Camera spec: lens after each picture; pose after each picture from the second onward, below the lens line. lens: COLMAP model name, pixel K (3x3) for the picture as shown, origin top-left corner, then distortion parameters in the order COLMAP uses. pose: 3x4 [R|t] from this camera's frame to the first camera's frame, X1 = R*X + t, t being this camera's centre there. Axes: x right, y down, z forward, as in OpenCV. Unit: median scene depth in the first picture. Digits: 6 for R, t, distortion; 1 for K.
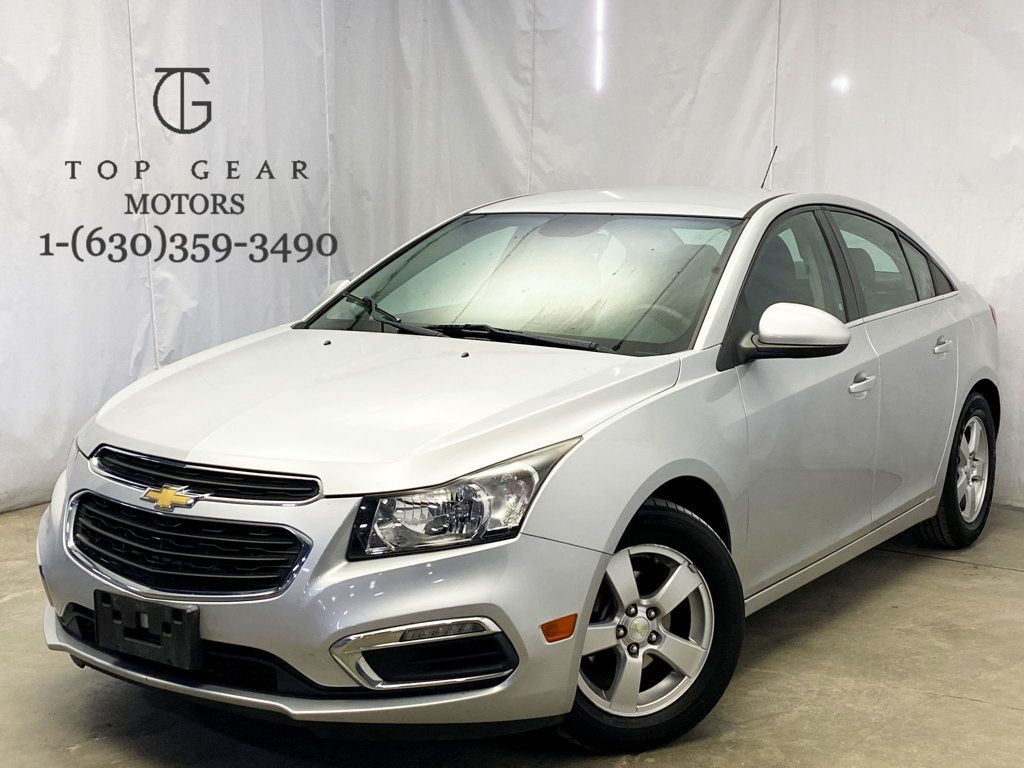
lens RADIAL K [[1413.3, 0, 491.1], [0, 1413.3, 381.0], [0, 0, 1]] dist [0.087704, -0.077899]
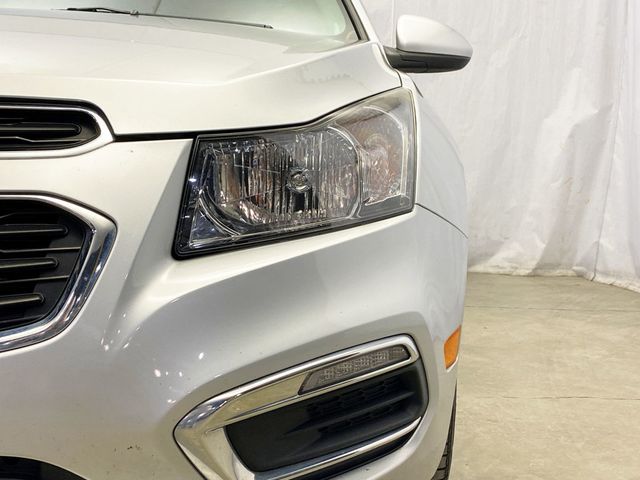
lens RADIAL K [[883.3, 0, 306.9], [0, 883.3, 238.1], [0, 0, 1]] dist [0.087704, -0.077899]
pose [[0.840354, -0.042552, 0.540366, -0.227572], [0.050922, 0.998703, -0.000546, 0.117556], [-0.539641, 0.027975, 0.841430, 0.670583]]
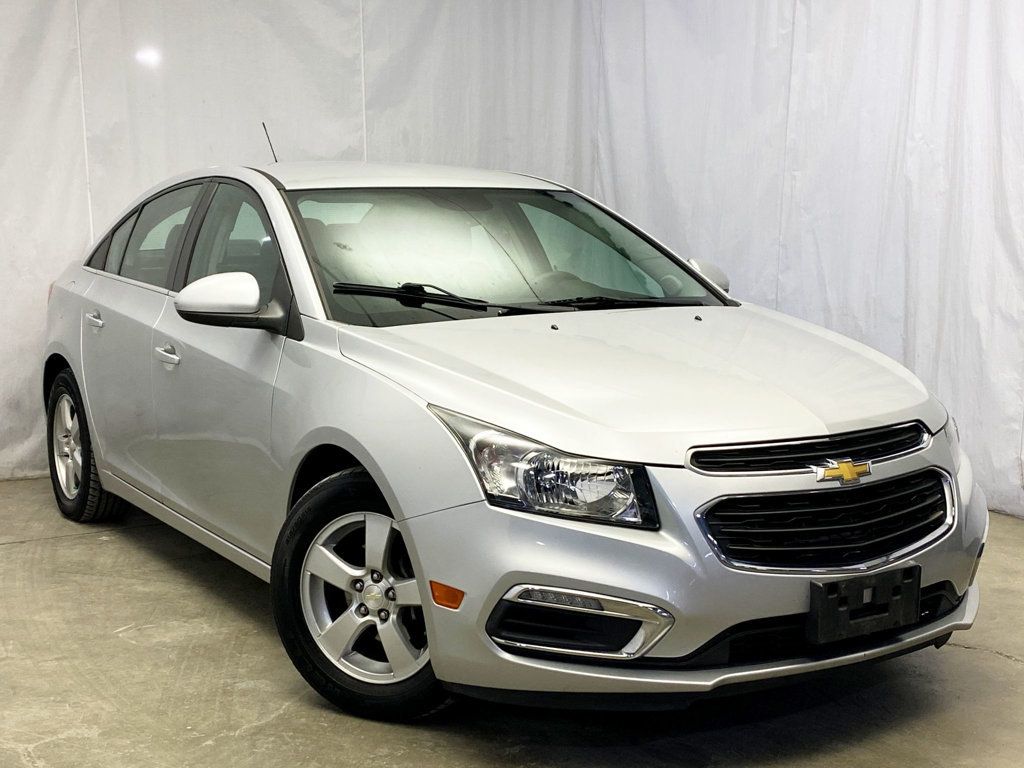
lens RADIAL K [[1412.6, 0, 512.0], [0, 1412.6, 384.0], [0, 0, 1]] dist [0.108353, -0.057272]
pose [[0.405126, -0.133640, 0.904441, -1.223616], [0.119990, 0.988474, 0.092310, -0.098539], [-0.906353, 0.071126, 0.416492, 0.803236]]
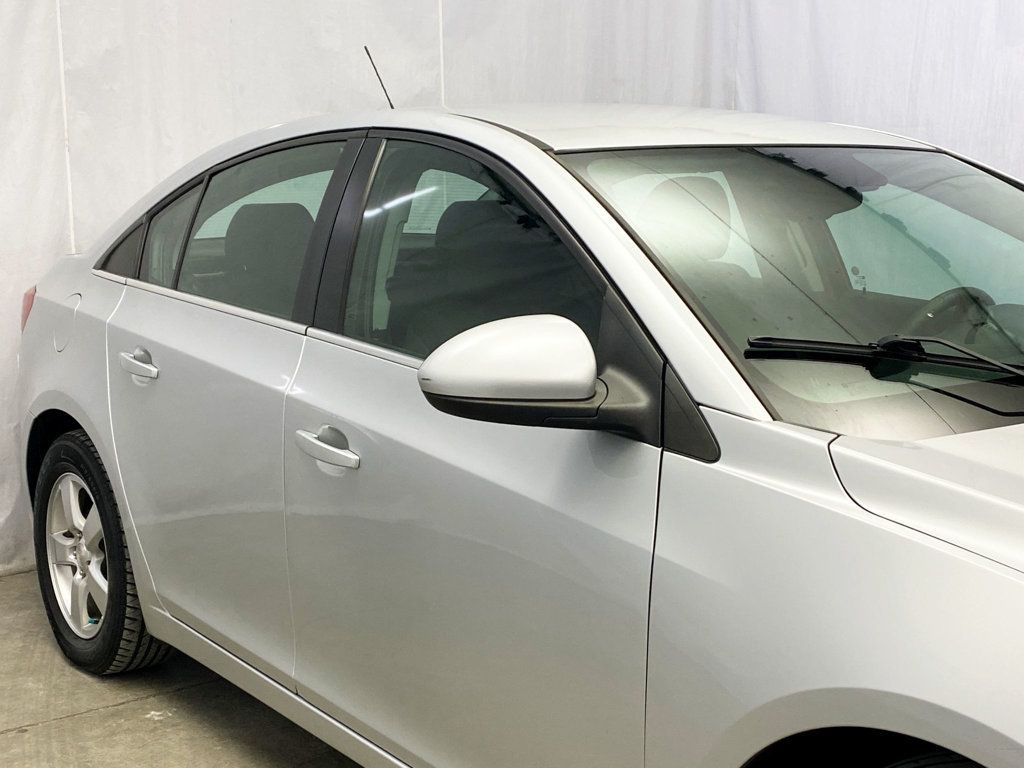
lens RADIAL K [[1413.3, 0, 491.1], [0, 1413.3, 381.0], [0, 0, 1]] dist [0.087704, -0.077899]
pose [[0.324356, -0.159807, 0.932338, -0.771817], [0.118672, 0.984714, 0.127499, -0.164103], [-0.938462, 0.069287, 0.338362, 1.352945]]
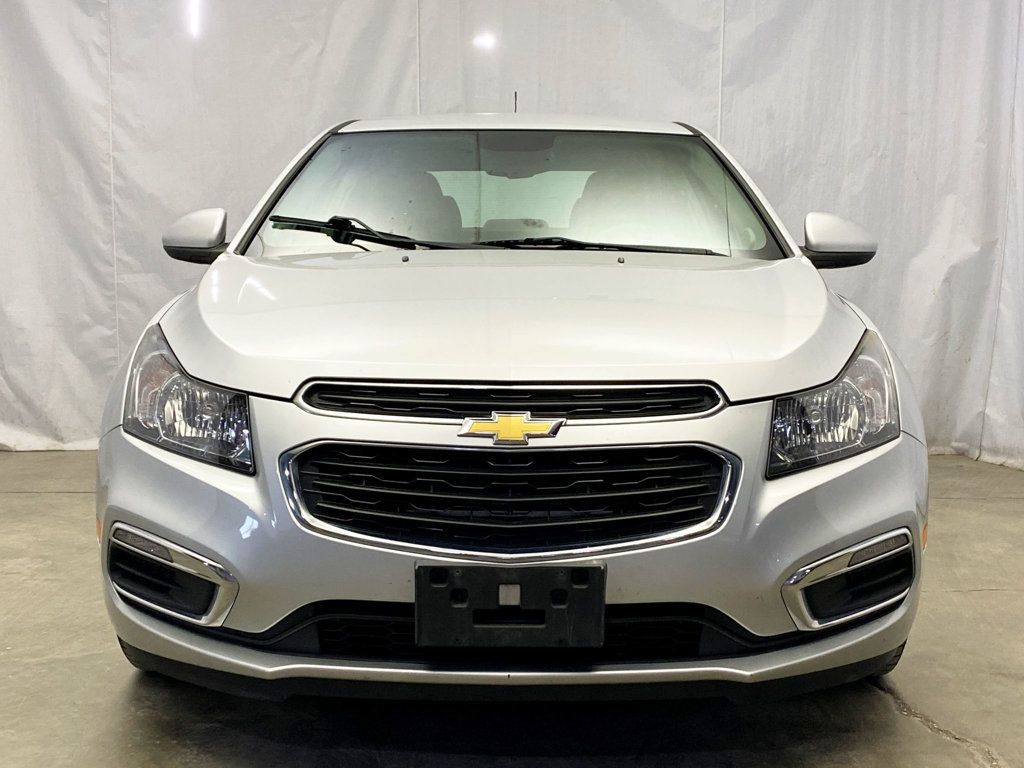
lens RADIAL K [[1412.6, 0, 512.0], [0, 1412.6, 384.0], [0, 0, 1]] dist [0.108353, -0.057272]
pose [[0.828965, -0.058959, 0.556184, -0.643734], [0.070553, 0.997508, 0.000587, 0.059515], [-0.554833, 0.038754, 0.831059, 0.389190]]
